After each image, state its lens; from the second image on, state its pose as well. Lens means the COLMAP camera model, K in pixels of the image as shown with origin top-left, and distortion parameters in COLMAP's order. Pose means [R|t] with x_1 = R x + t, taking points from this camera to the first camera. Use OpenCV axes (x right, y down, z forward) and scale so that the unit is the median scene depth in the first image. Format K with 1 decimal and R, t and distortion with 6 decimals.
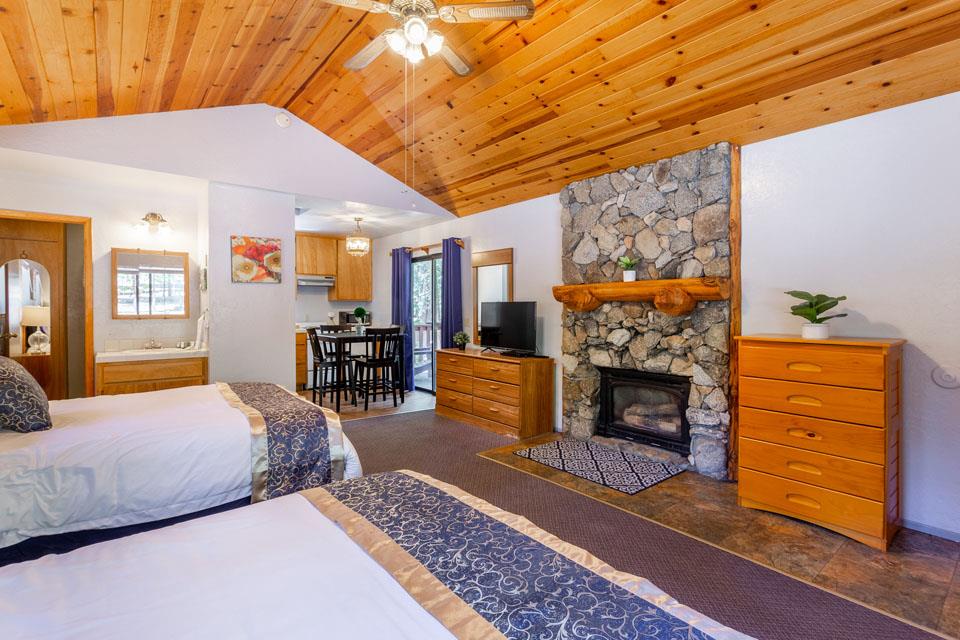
lens RADIAL K [[460.9, 0, 480.3], [0, 460.9, 315.2], [0, 0, 1]] dist [0.011218, -0.001925]
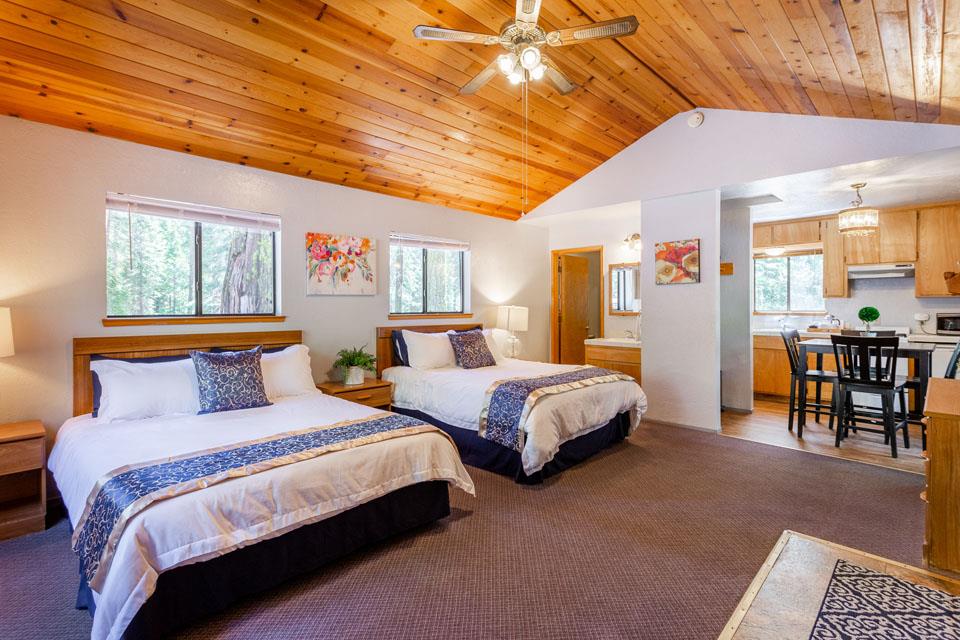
lens RADIAL K [[460.9, 0, 478.0], [0, 460.9, 312.9], [0, 0, 1]] dist [0.011218, -0.001925]
pose [[0.128758, 0.003932, -0.991668, 0.504091], [-0.015596, 0.999876, 0.001940, 0.001692], [0.991553, 0.015216, 0.128804, 0.408906]]
